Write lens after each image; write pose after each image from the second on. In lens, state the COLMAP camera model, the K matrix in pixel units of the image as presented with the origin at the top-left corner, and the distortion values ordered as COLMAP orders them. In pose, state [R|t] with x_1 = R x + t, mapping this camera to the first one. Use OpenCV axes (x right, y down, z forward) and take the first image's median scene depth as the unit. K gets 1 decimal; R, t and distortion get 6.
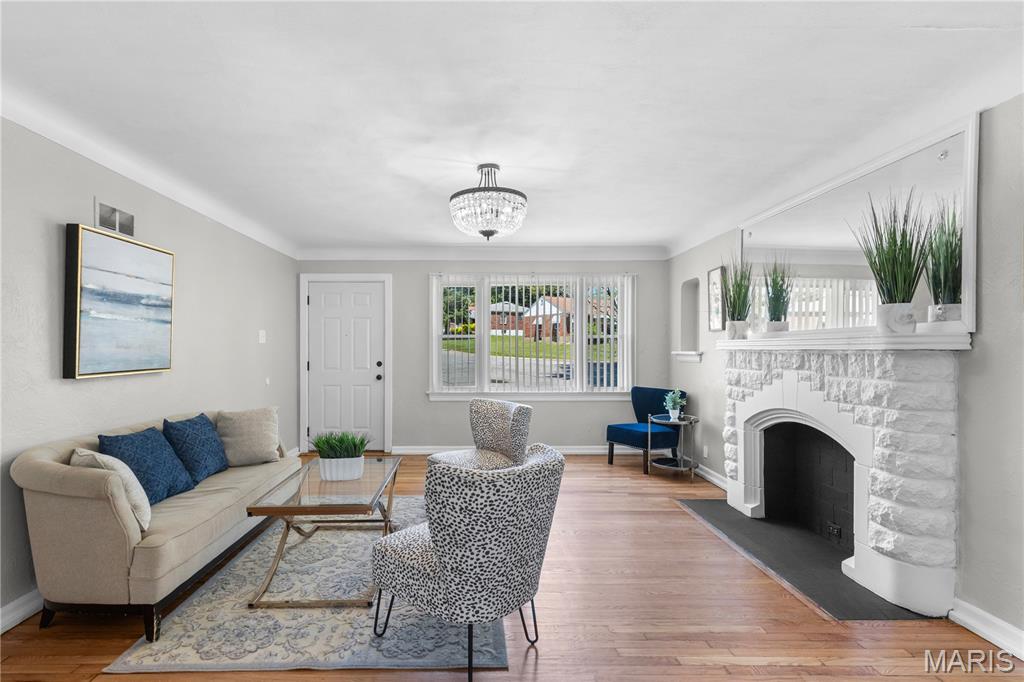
lens RADIAL K [[521.0, 0, 513.6], [0, 521.0, 345.7], [0, 0, 1]] dist [-0.004744, -0.000544]
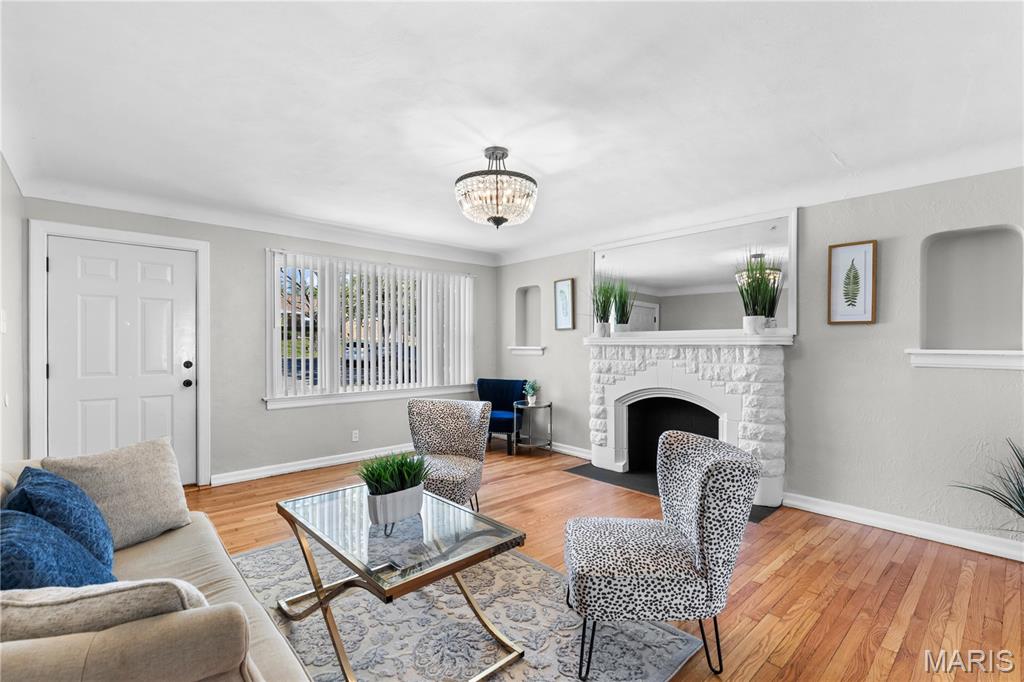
lens RADIAL K [[463.1, 0, 519.5], [0, 463.1, 343.5], [0, 0, 1]] dist [-0.002291, -0.001226]
pose [[0.731767, 0.003753, 0.681545, -0.614740], [-0.005670, 0.999984, 0.000582, 0.004925], [-0.681532, -0.004290, 0.731776, 0.373338]]
